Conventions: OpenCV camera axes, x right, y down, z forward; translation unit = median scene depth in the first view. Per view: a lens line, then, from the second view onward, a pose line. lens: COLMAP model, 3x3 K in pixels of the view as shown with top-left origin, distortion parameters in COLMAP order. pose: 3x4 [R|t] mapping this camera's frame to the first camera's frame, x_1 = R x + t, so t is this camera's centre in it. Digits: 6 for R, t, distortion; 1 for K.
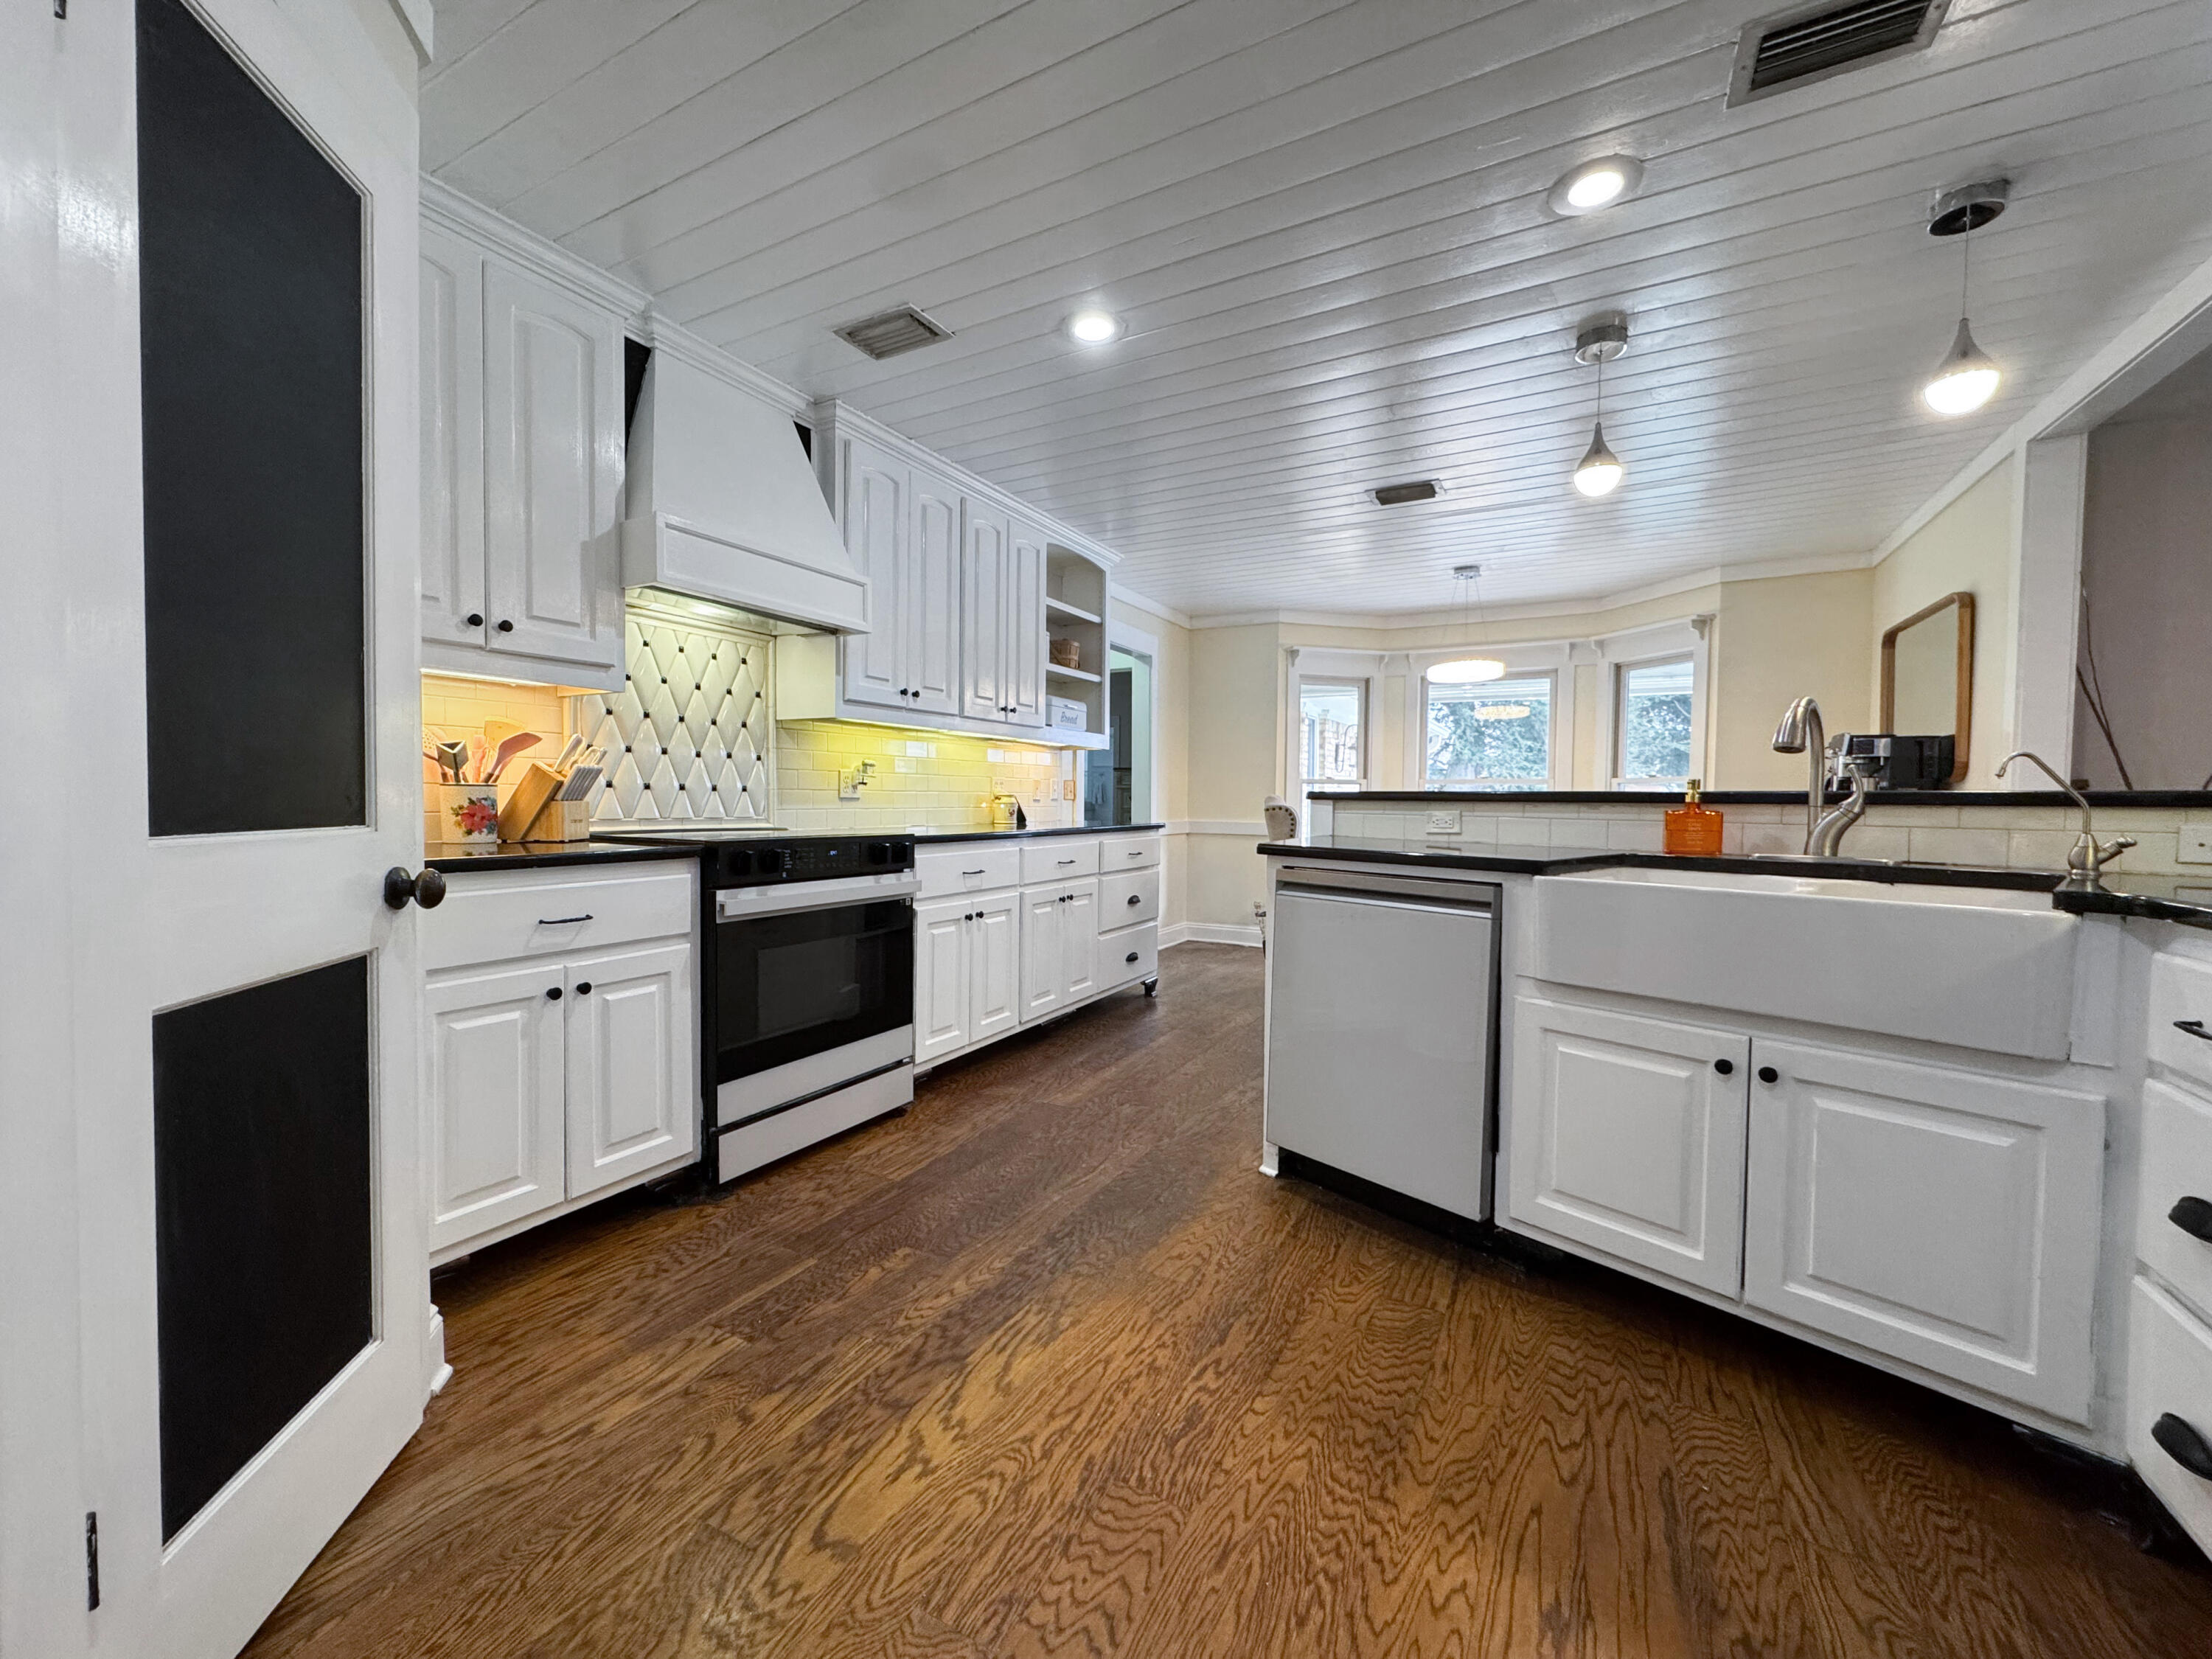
lens RADIAL K [[878.9, 0, 1104.4], [0, 878.9, 829.6], [0, 0, 1]] dist [-0.004261, 0.000046]
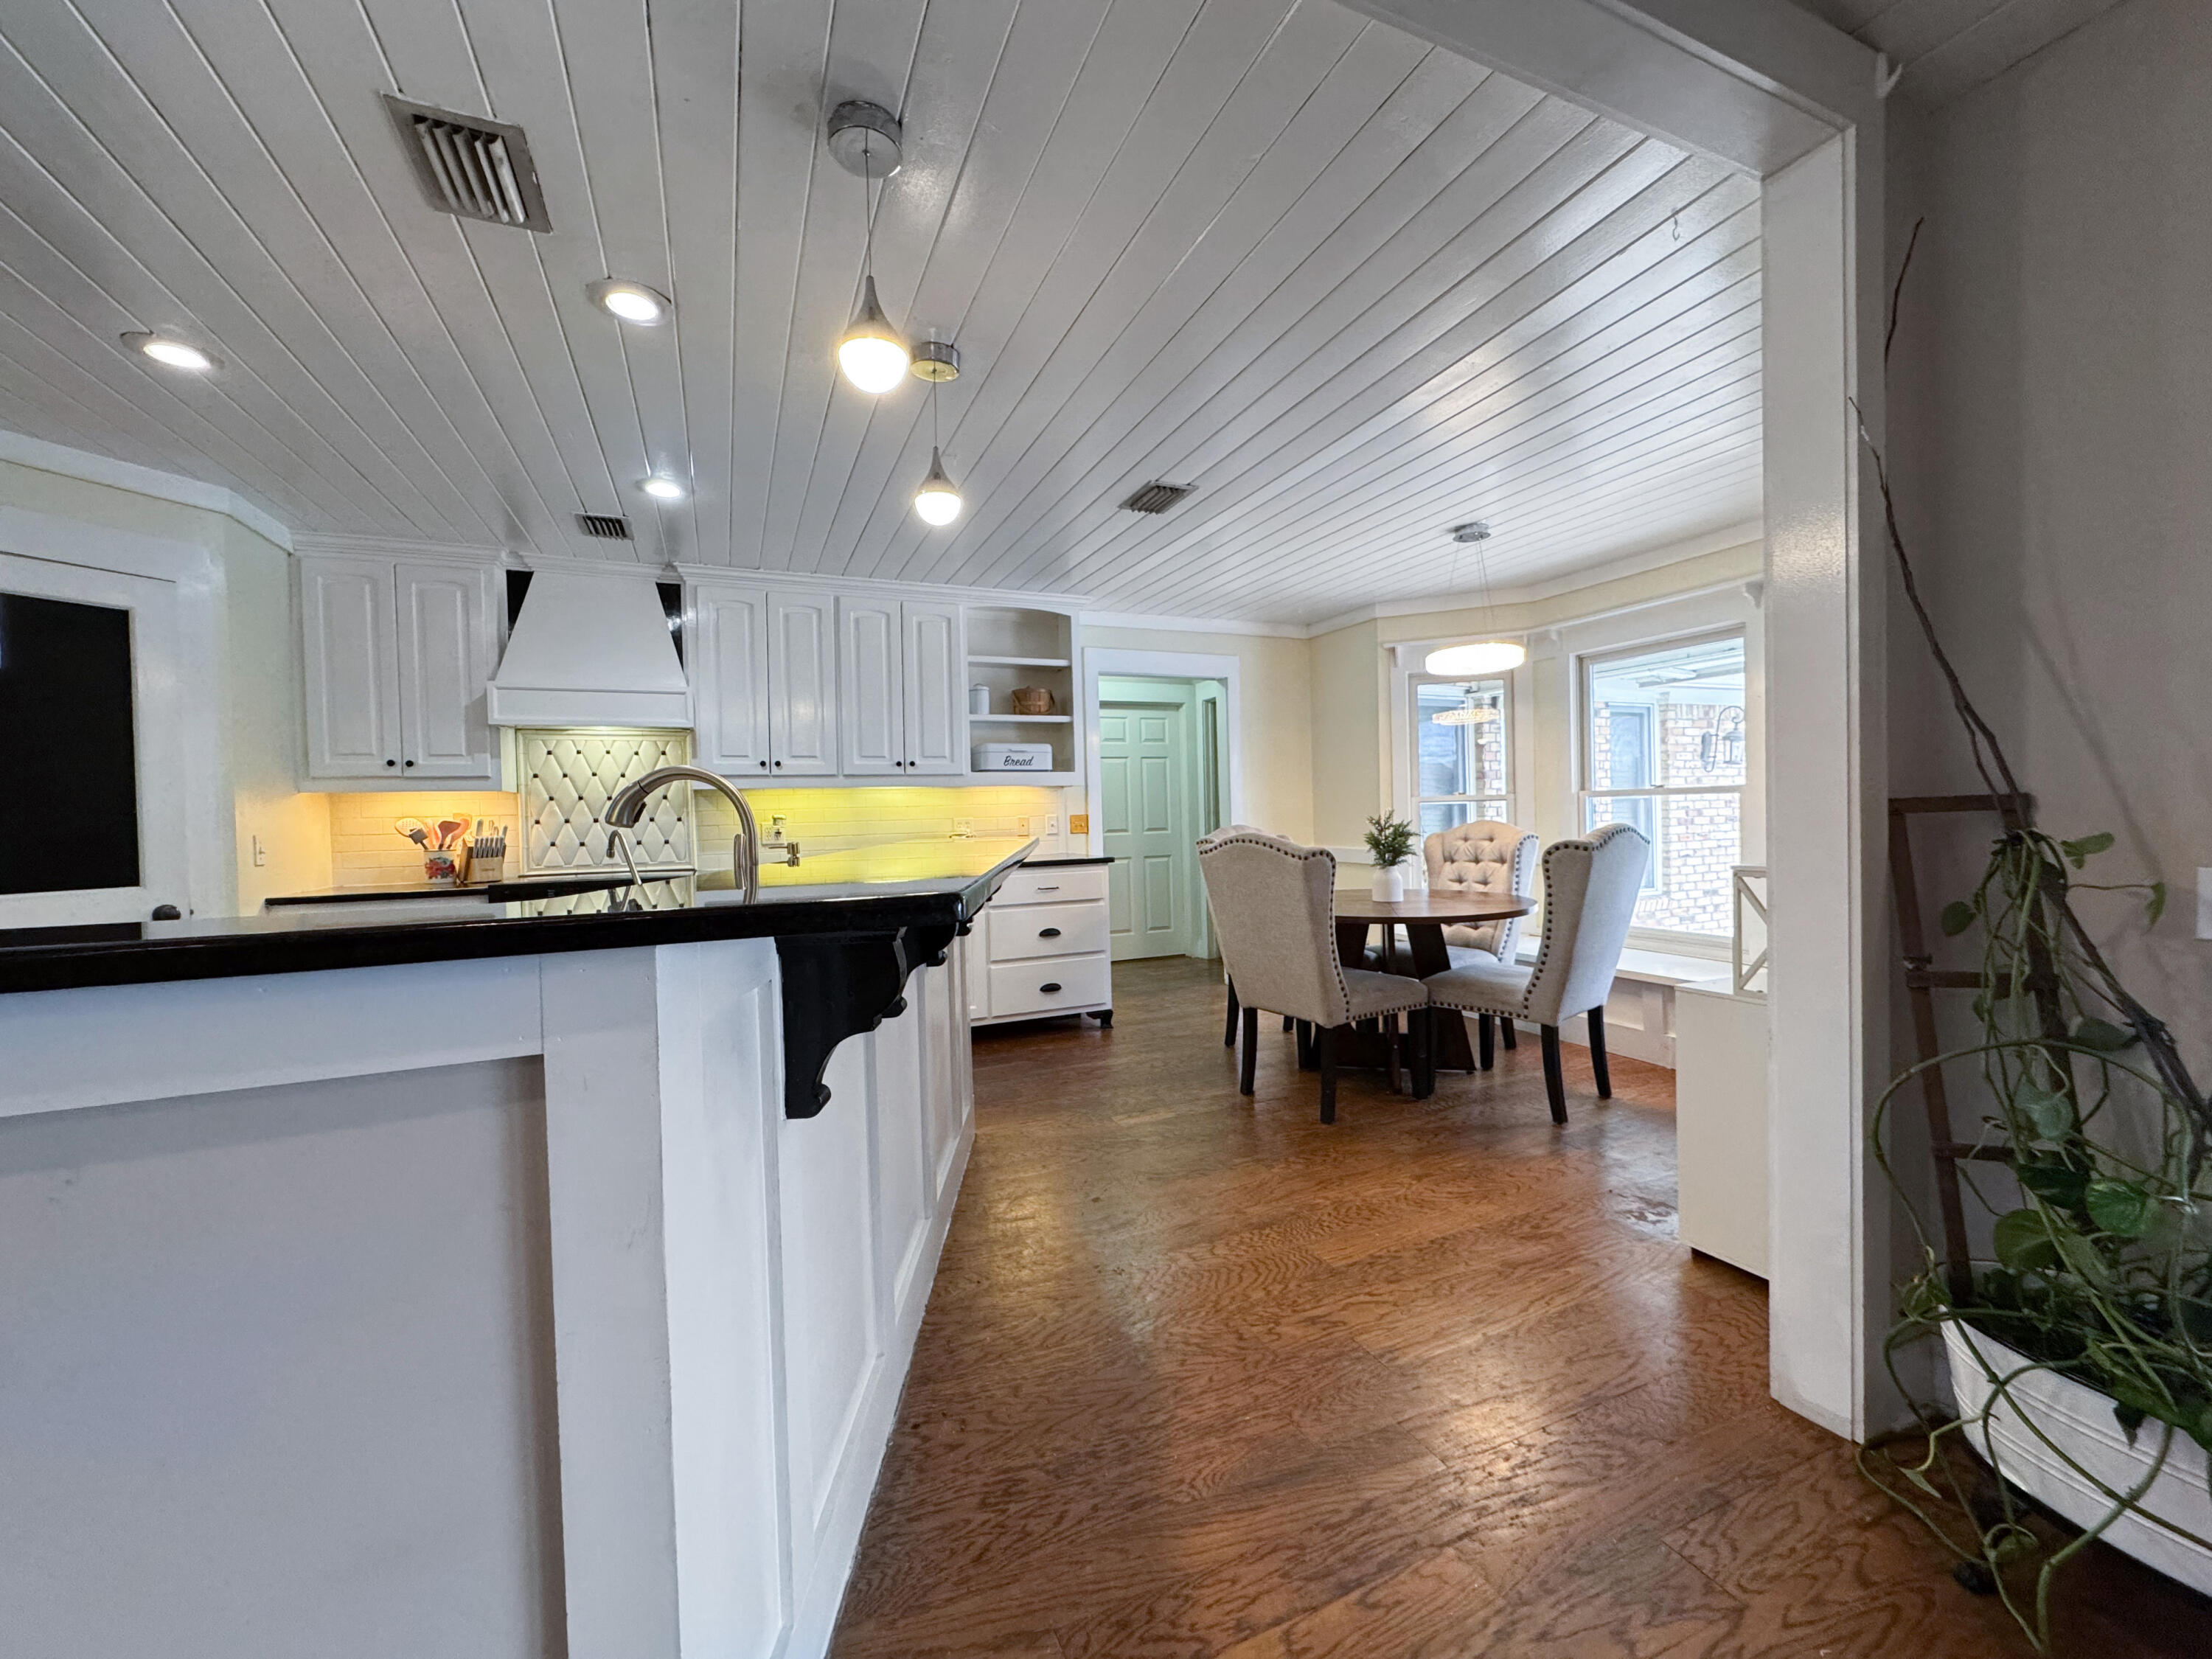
lens RADIAL K [[878.9, 0, 1104.4], [0, 878.9, 829.6], [0, 0, 1]] dist [-0.004261, 0.000046]
pose [[0.789619, -0.018553, -0.613316, 1.463795], [0.012058, 0.999819, -0.014720, -0.051831], [0.613478, 0.004228, 0.789700, 0.440164]]
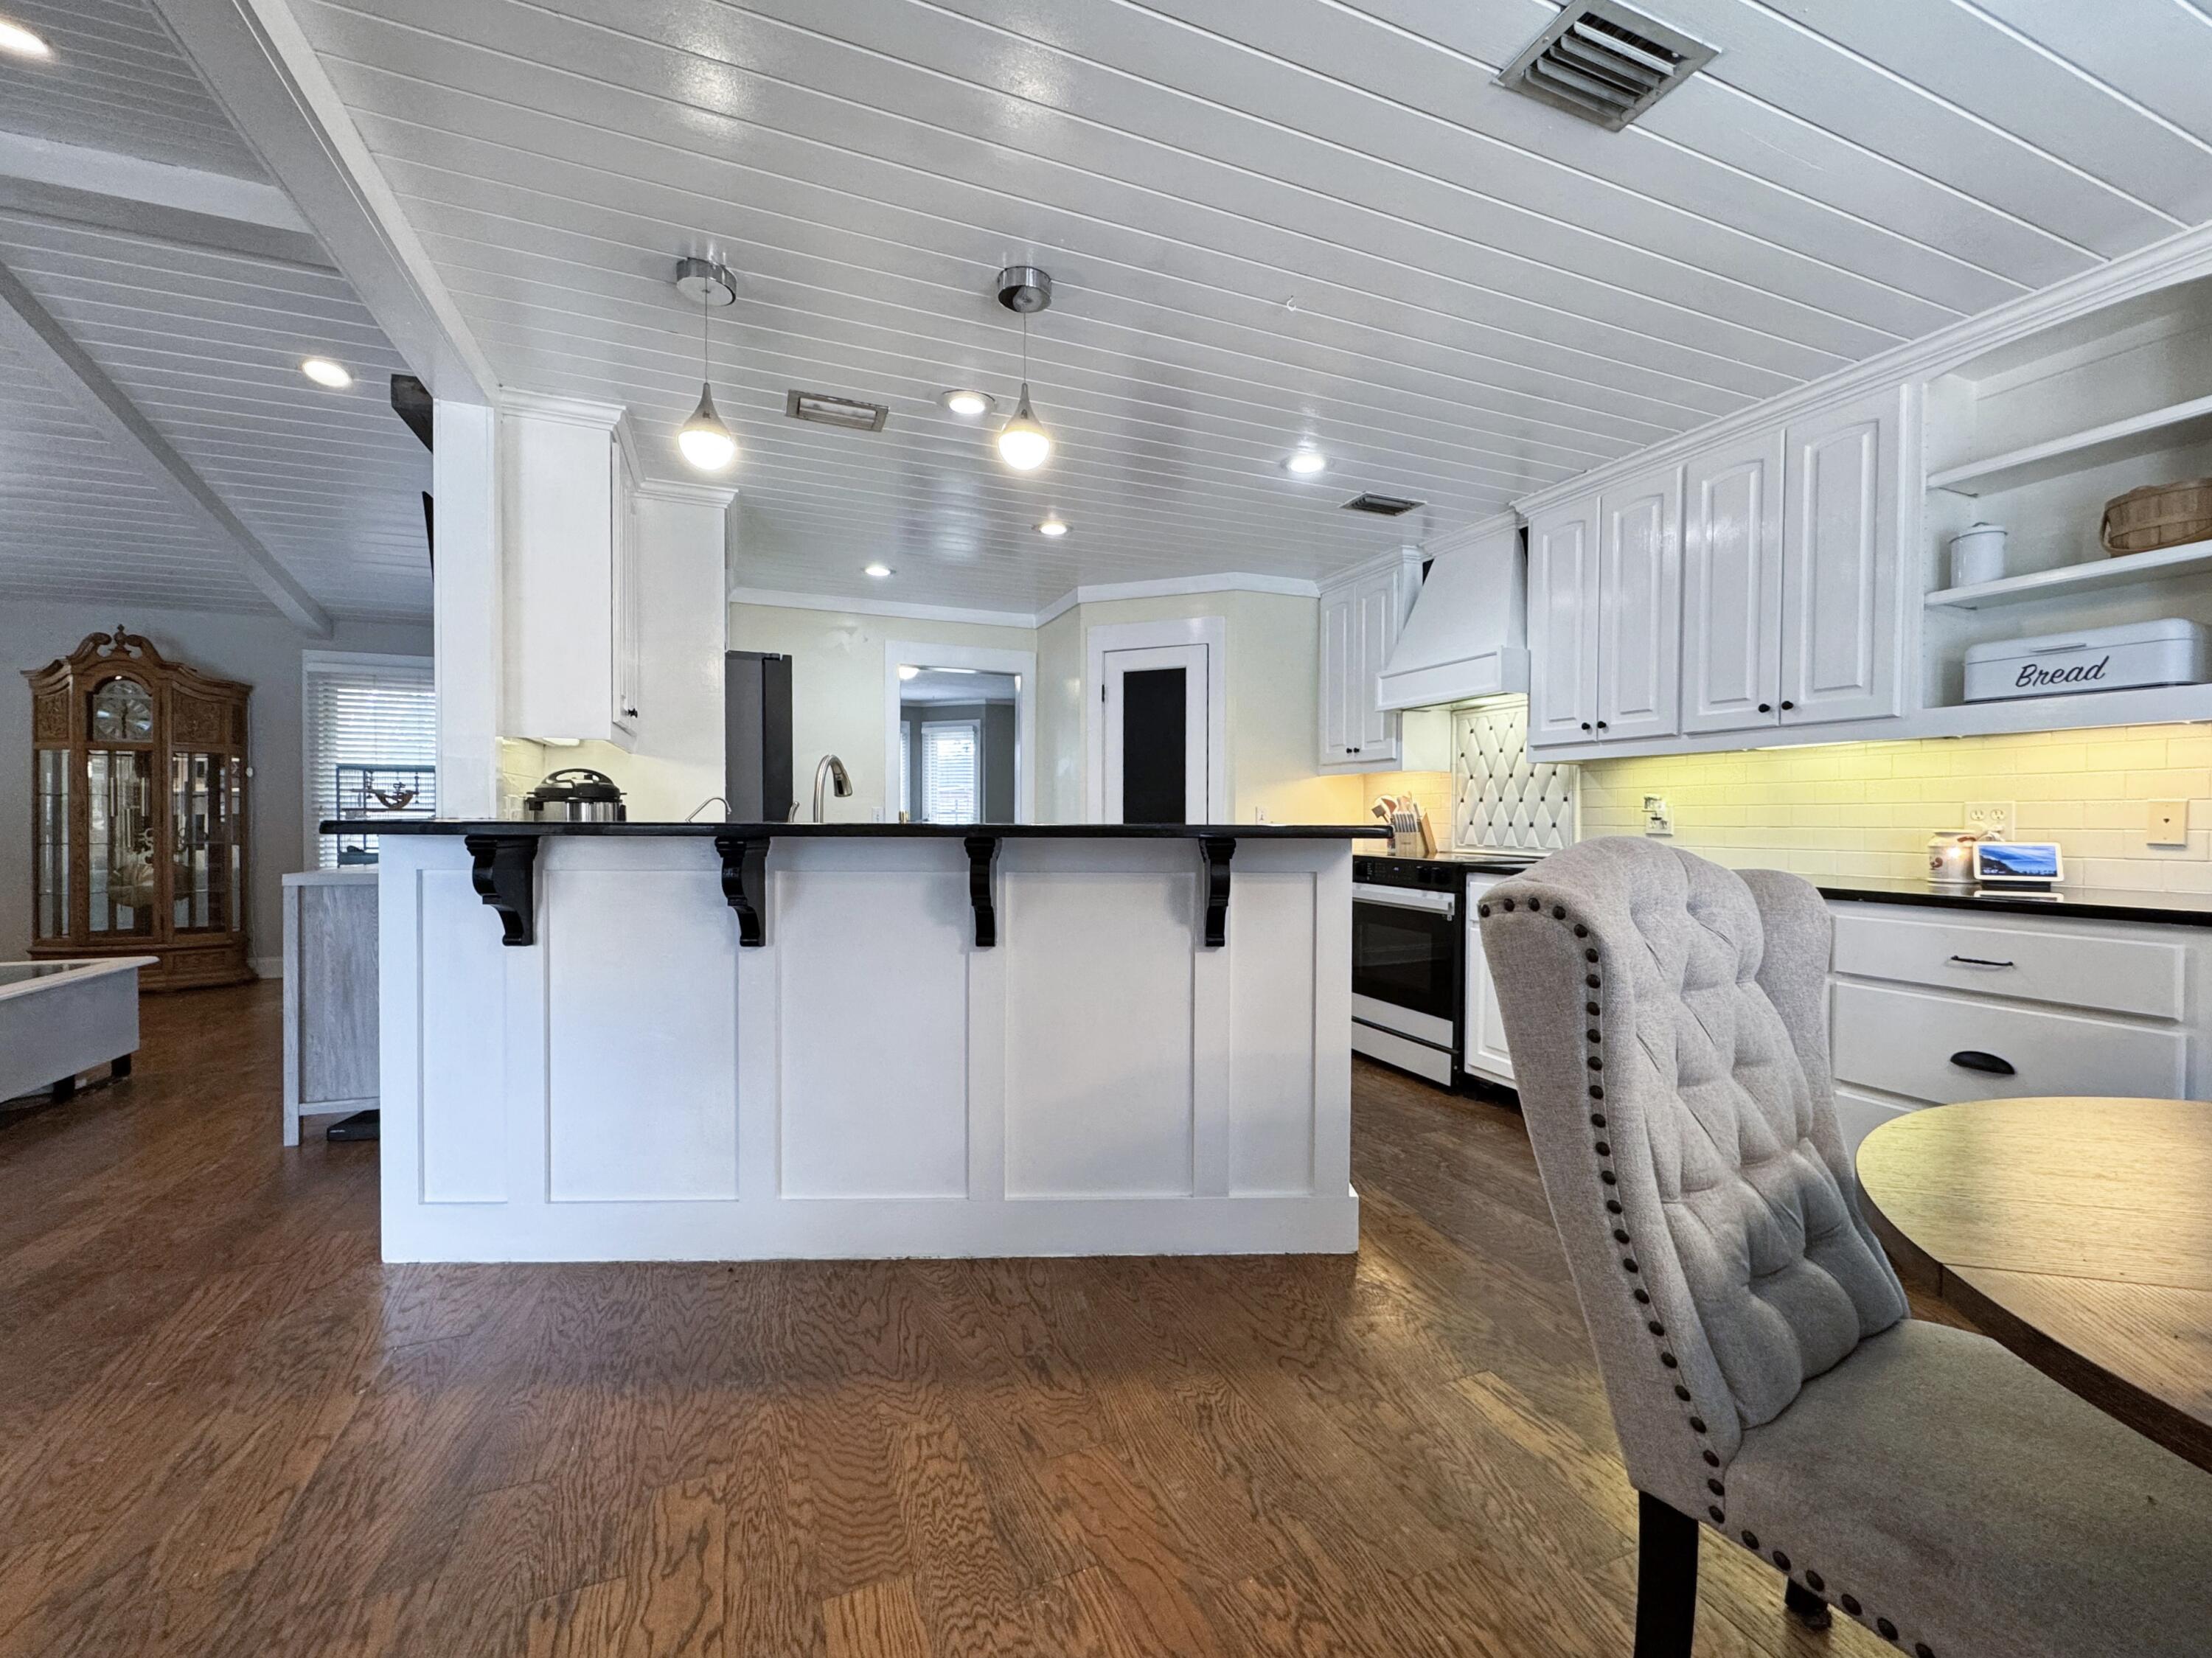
lens RADIAL K [[931.0, 0, 1133.7], [0, 931.0, 830.5], [0, 0, 1]] dist [-0.002325, -0.000123]
pose [[-0.620176, -0.001184, -0.784462, 1.385680], [-0.037172, 0.998920, 0.027880, -0.075188], [0.783581, 0.046450, -0.619550, 1.914195]]
